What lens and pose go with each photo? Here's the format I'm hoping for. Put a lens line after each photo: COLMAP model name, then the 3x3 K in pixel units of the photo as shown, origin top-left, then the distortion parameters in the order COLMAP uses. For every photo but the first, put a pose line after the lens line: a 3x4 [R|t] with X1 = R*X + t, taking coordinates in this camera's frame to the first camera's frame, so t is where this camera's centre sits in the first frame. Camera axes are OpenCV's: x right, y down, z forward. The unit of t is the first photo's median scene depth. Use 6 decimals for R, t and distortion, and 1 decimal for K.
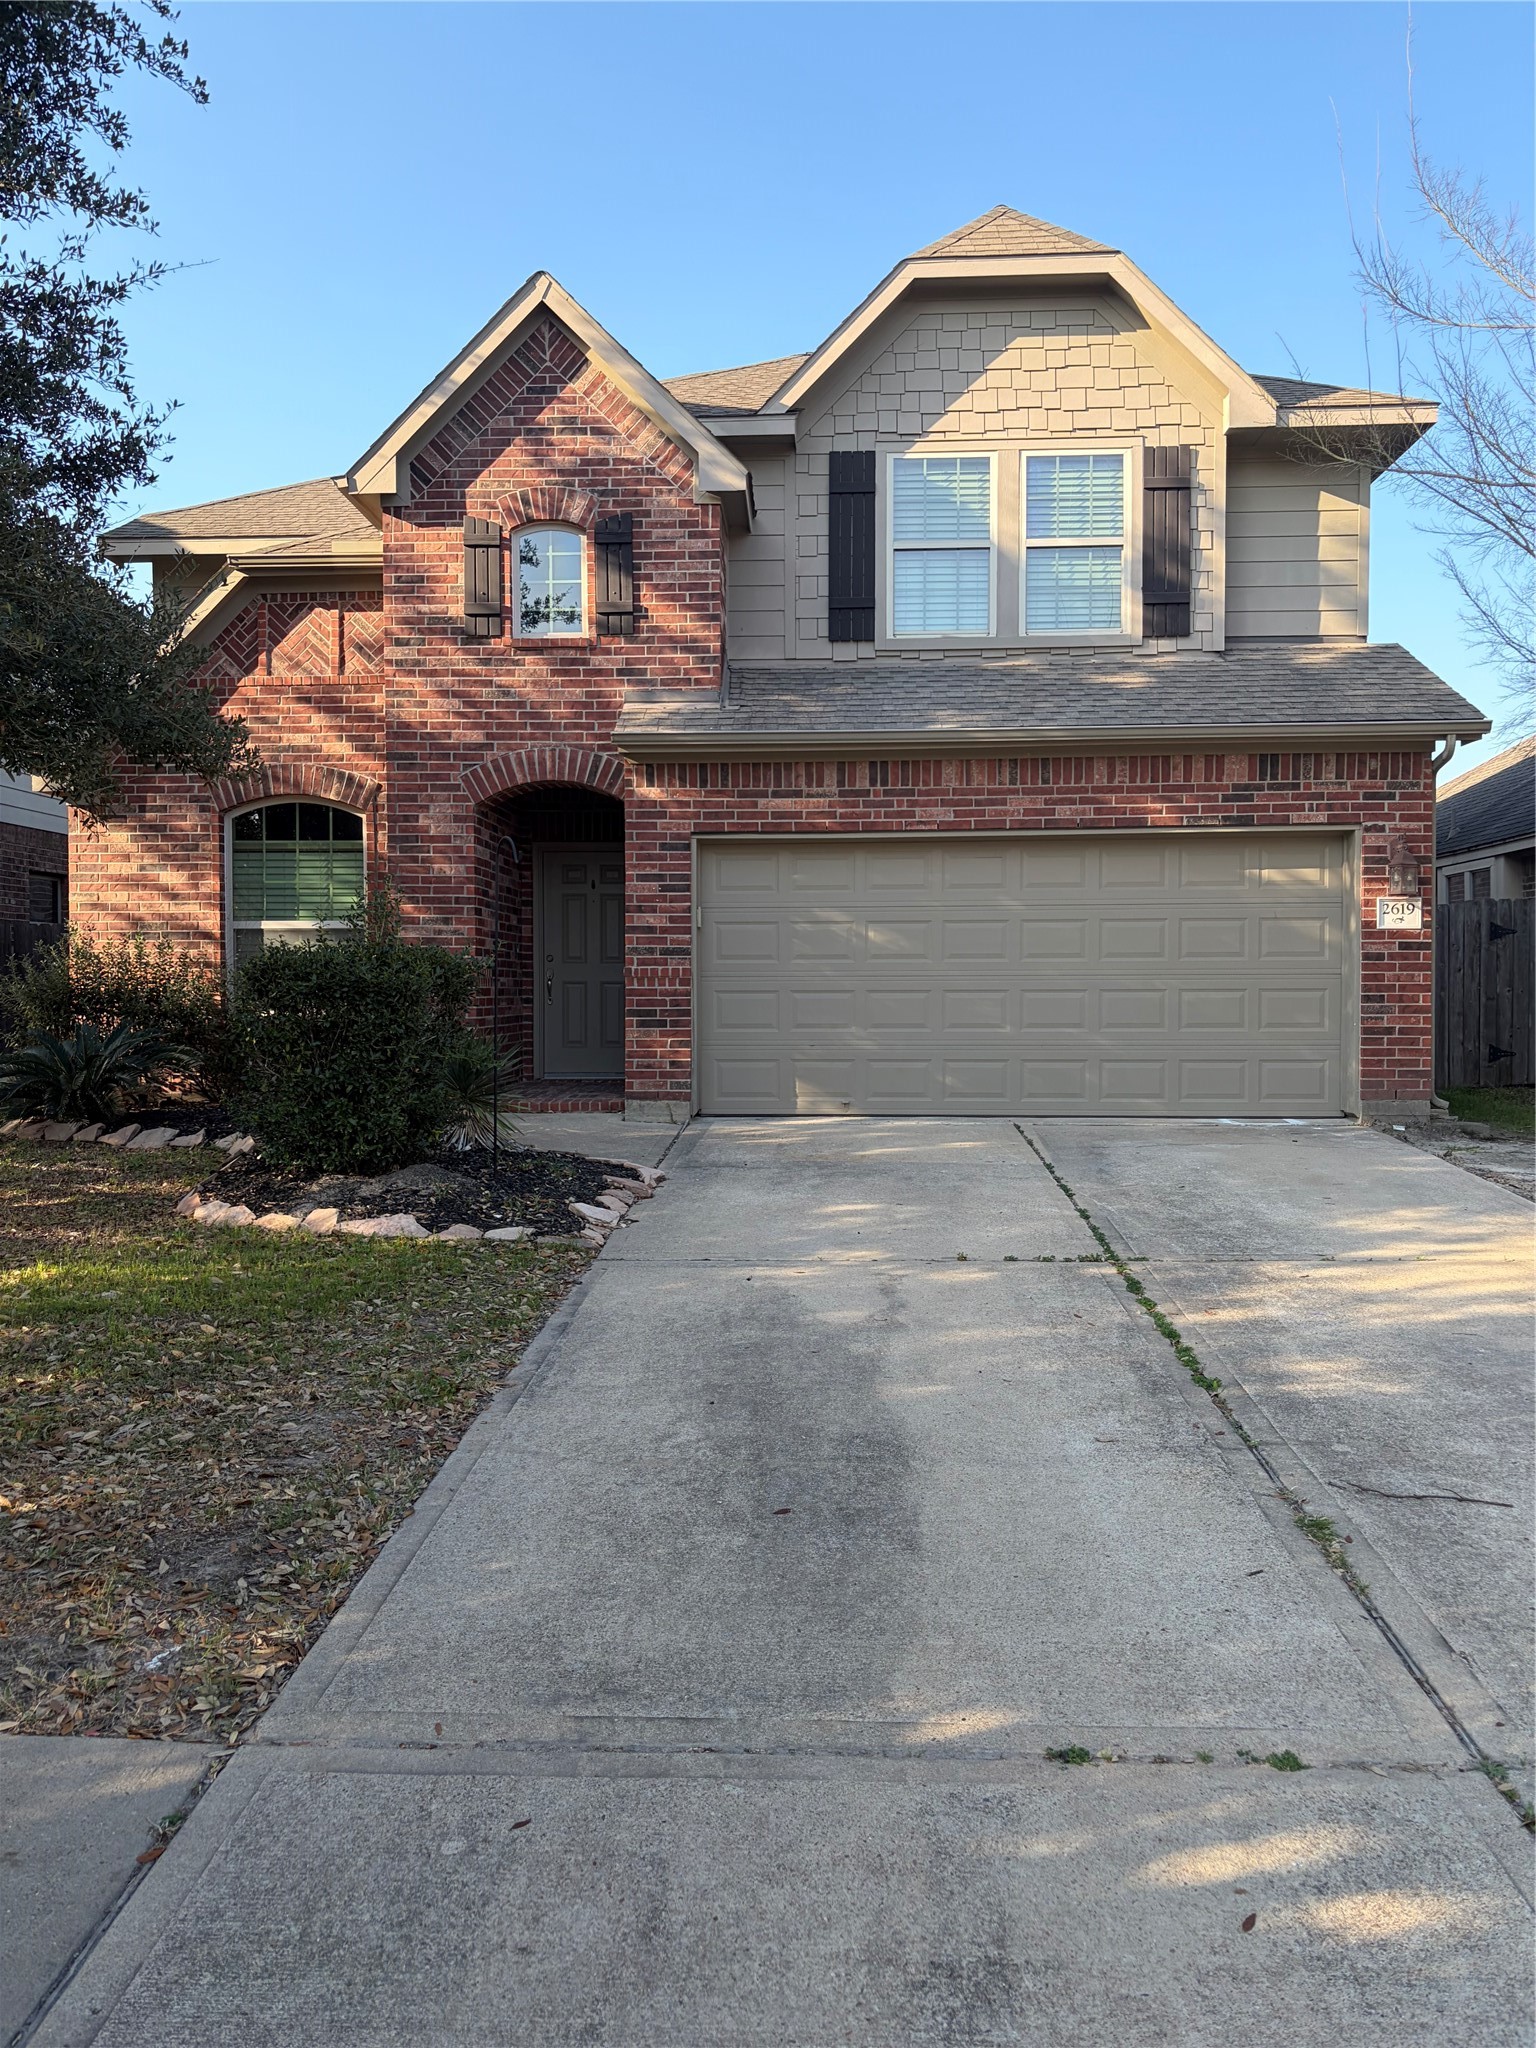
lens RADIAL K [[1540.4, 0, 768.6], [0, 1540.4, 1025.5], [0, 0, 1]] dist [0.047273, -0.045805]
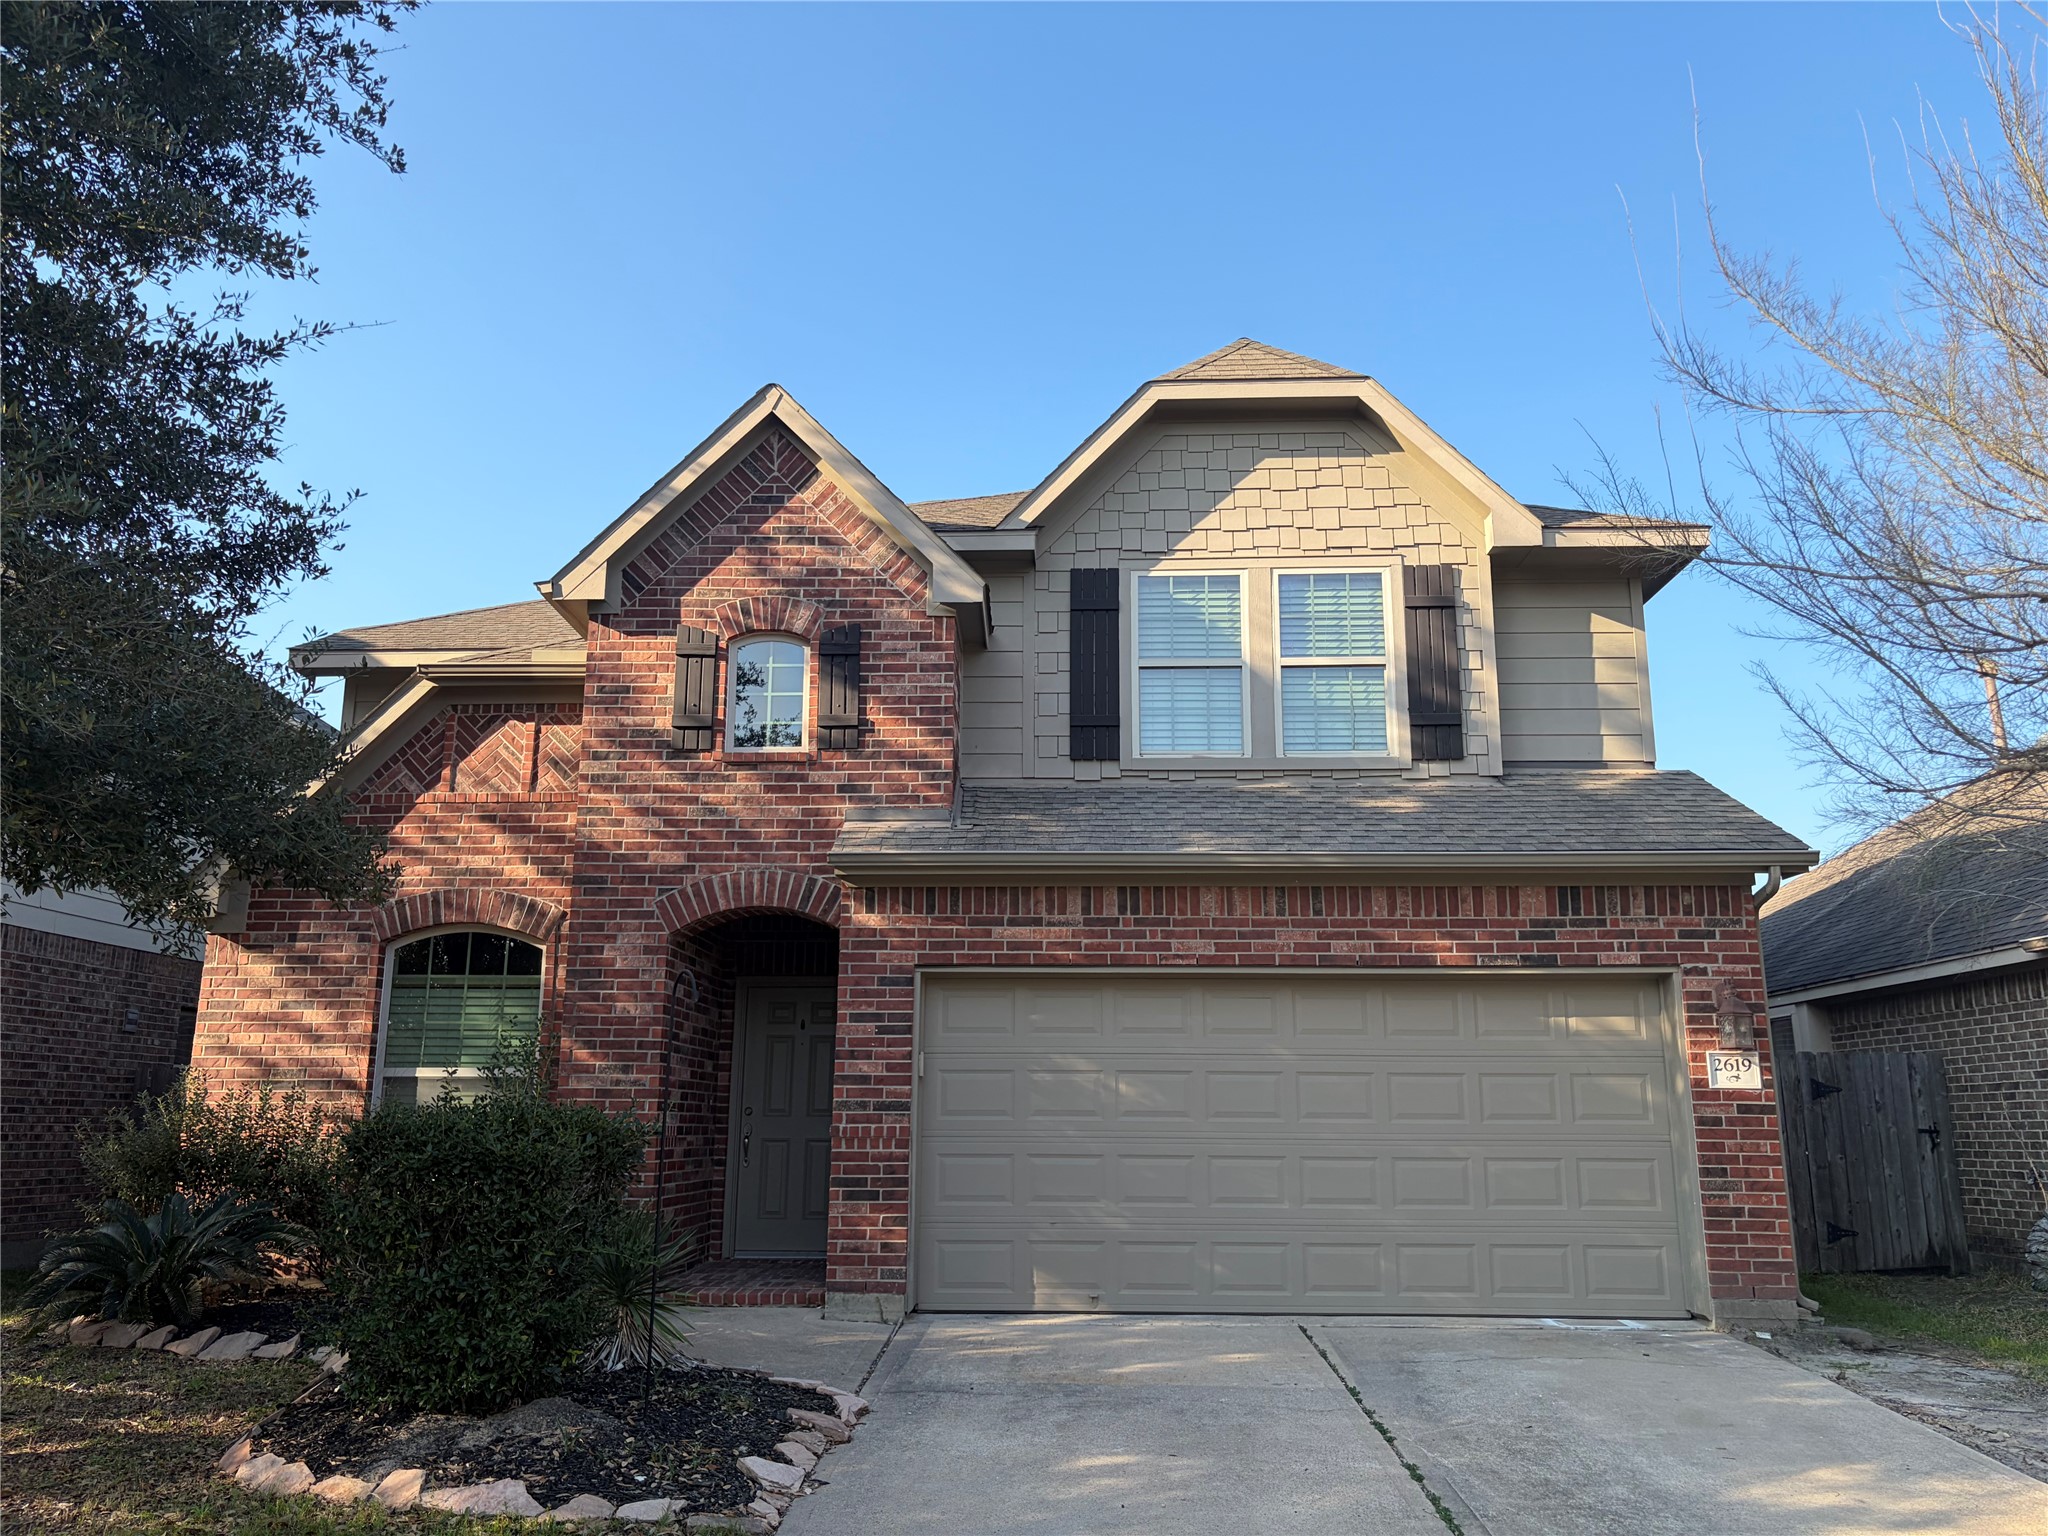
lens RADIAL K [[1540.4, 0, 1023.0], [0, 1540.4, 763.8], [0, 0, 1]] dist [0.047273, -0.045805]
pose [[0.999834, 0.010139, 0.015145, -0.003368], [-0.005957, 0.967131, -0.254210, -0.015042], [-0.017225, 0.254077, 0.967030, 0.126829]]
